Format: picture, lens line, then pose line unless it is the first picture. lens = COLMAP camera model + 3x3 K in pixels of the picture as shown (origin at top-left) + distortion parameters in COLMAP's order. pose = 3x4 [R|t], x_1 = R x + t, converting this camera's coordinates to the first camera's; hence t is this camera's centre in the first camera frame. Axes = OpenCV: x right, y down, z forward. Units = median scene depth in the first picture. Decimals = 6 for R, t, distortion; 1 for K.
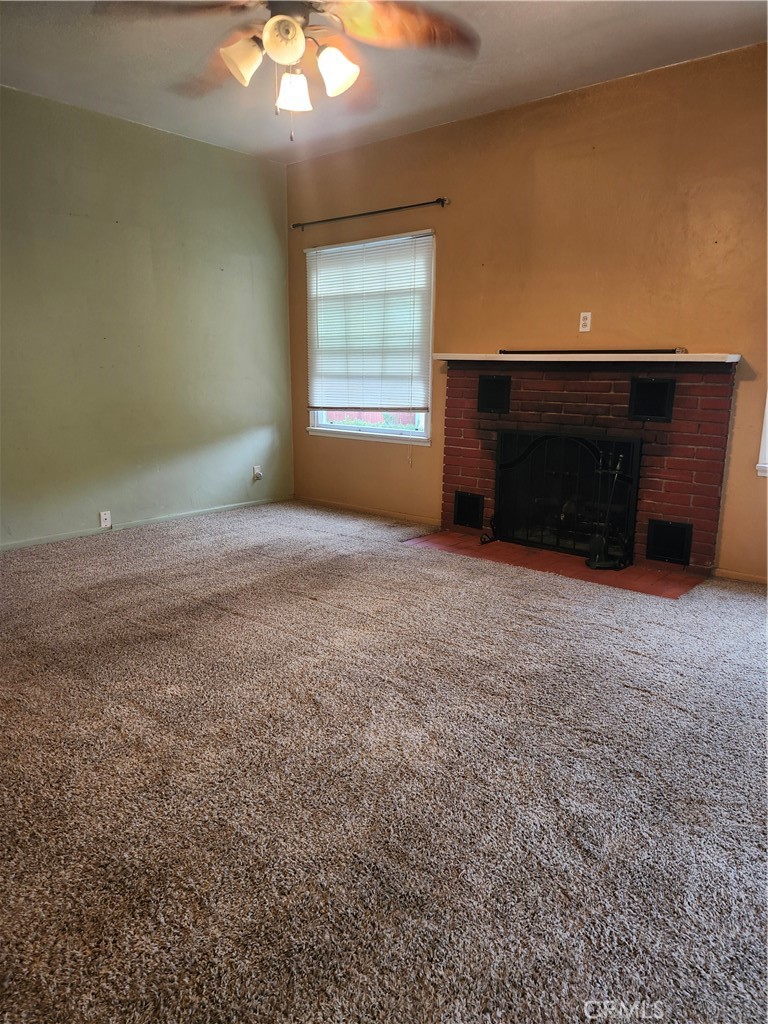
lens RADIAL K [[710.6, 0, 384.0], [0, 710.6, 512.0], [0, 0, 1]] dist [0.116609, -0.155466]
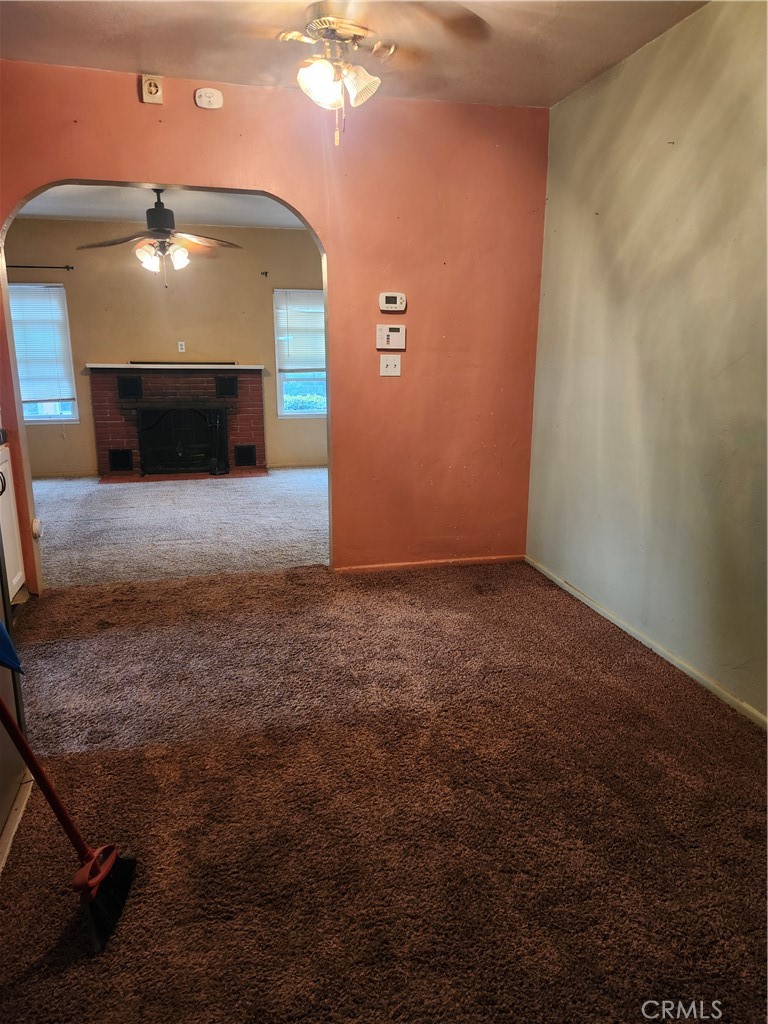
lens RADIAL K [[701.7, 0, 398.1], [0, 701.7, 506.6], [0, 0, 1]] dist [0.105722, -0.174125]
pose [[0.565747, -0.197712, 0.800525, -0.919778], [0.167648, 0.978132, 0.123096, 0.008338], [-0.807356, 0.064565, 0.586521, -0.484993]]
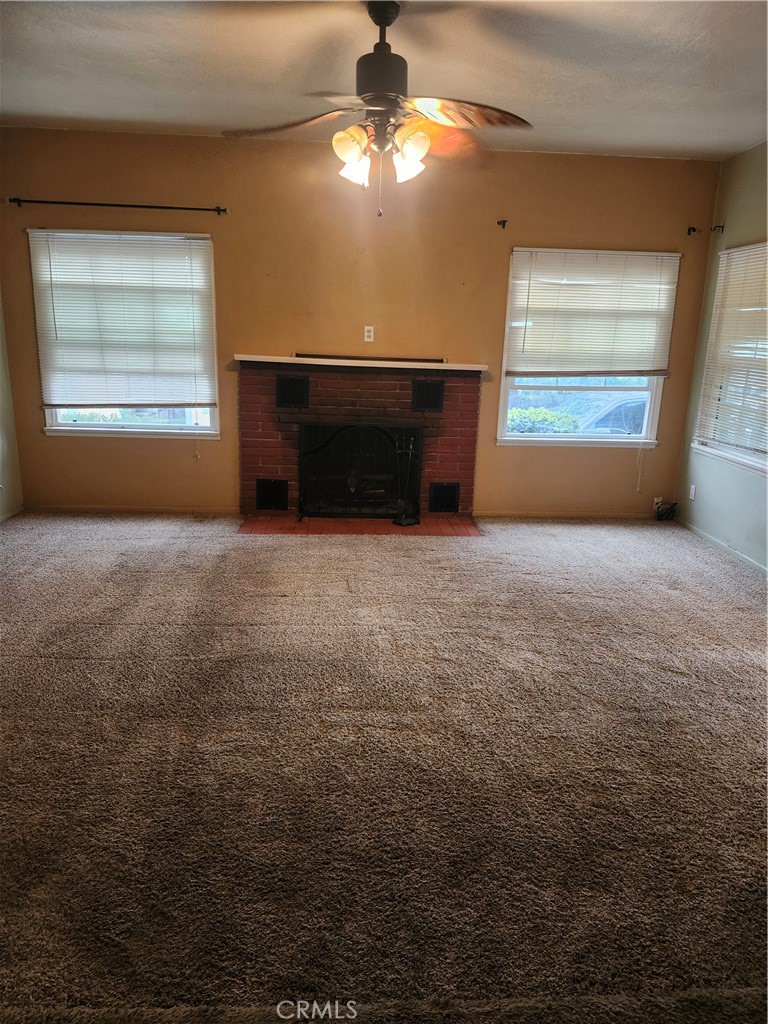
lens RADIAL K [[701.7, 0, 398.1], [0, 701.7, 506.6], [0, 0, 1]] dist [0.105722, -0.174125]
pose [[0.717725, -0.154289, 0.679019, -0.544783], [0.113844, 0.988023, 0.104168, -0.085157], [-0.686958, 0.002538, 0.726693, 0.068005]]
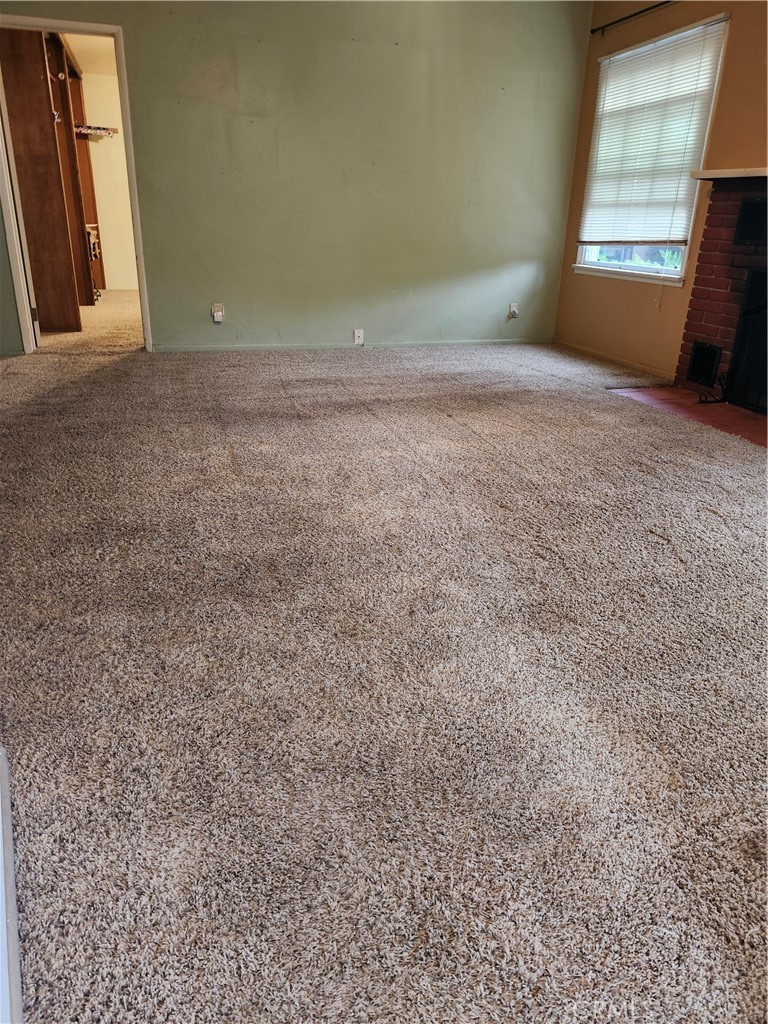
lens RADIAL K [[717.7, 0, 378.9], [0, 717.7, 492.8], [0, 0, 1]] dist [0.106732, -0.117574]
pose [[0.844289, 0.204592, -0.495296, 0.284741], [-0.127836, 0.974462, 0.184610, 0.040042], [0.520417, -0.092548, 0.848882, 0.029419]]
